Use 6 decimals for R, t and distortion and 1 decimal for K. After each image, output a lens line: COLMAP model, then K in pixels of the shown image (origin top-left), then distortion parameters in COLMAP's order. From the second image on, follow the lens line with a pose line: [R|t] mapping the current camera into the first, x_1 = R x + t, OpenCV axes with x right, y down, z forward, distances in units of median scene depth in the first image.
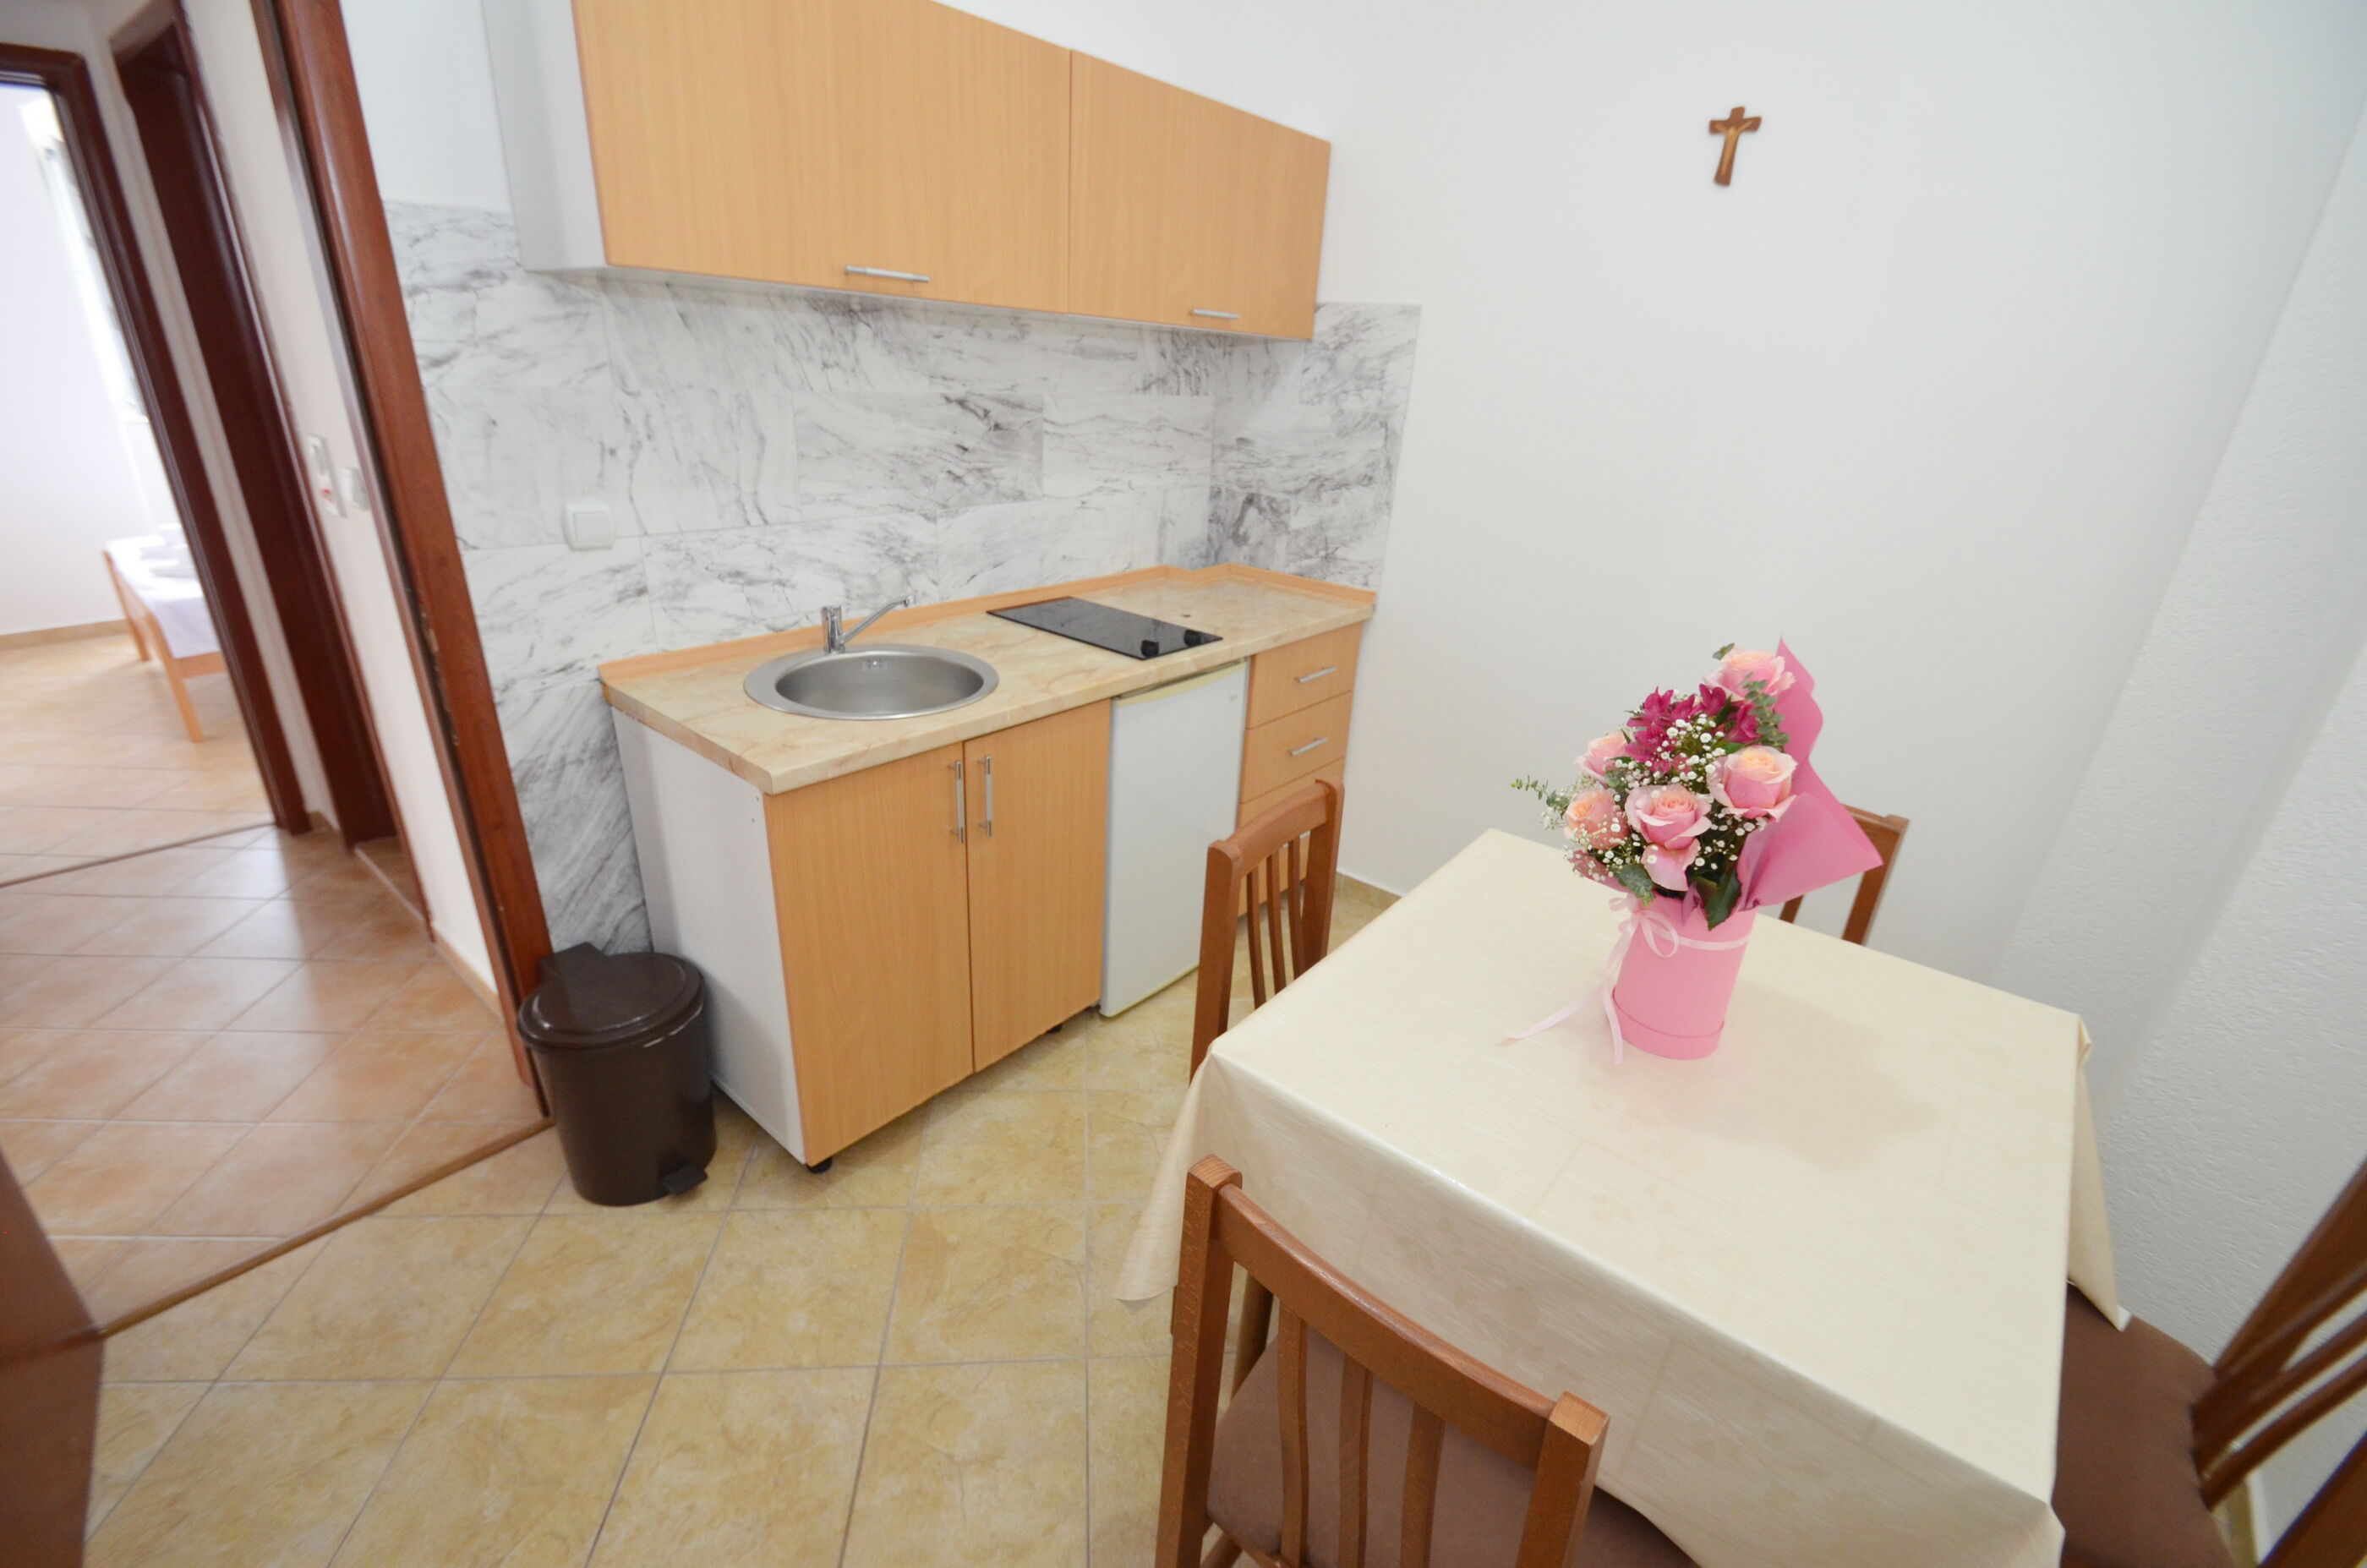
lens RADIAL K [[1031.9, 0, 1161.0], [0, 1031.9, 816.1], [0, 0, 1]] dist [0.016950, -0.017281]
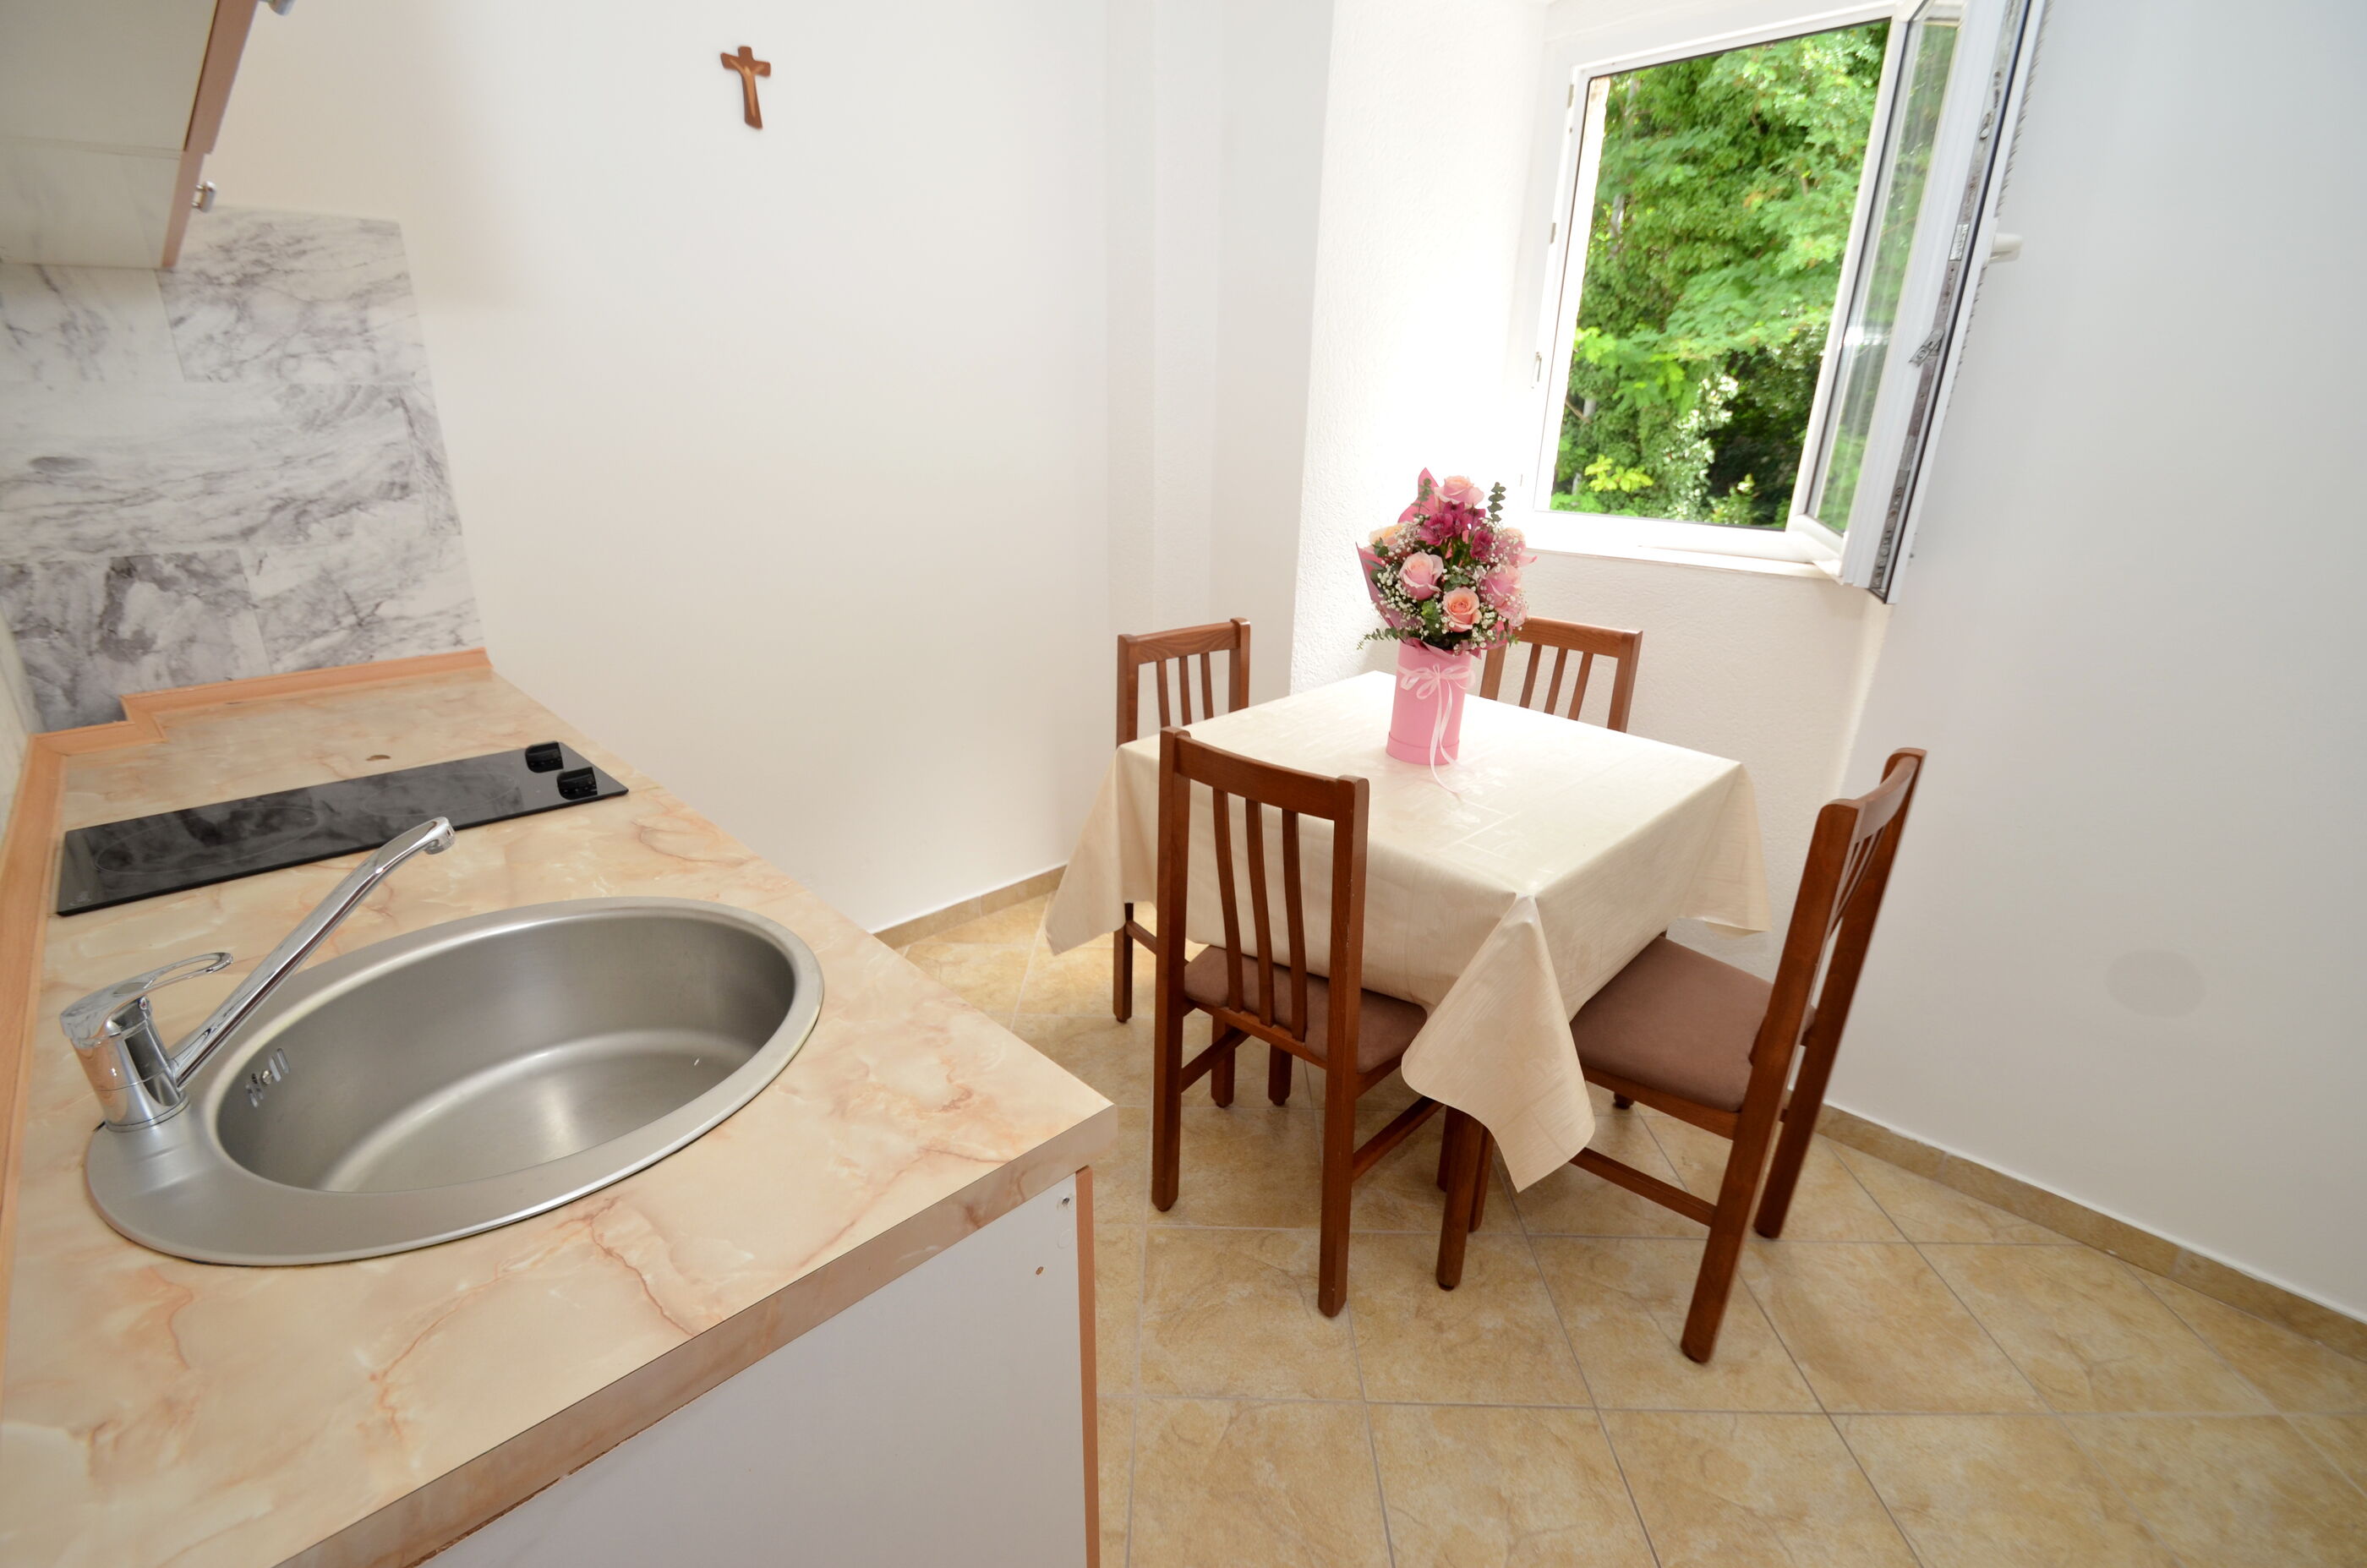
lens RADIAL K [[1031.9, 0, 1161.0], [0, 1031.9, 816.1], [0, 0, 1]] dist [0.016950, -0.017281]
pose [[0.087212, -0.407586, 0.908993, -0.426378], [0.415792, 0.844082, 0.338588, -0.170591], [-0.905269, 0.348423, 0.243085, 0.472338]]
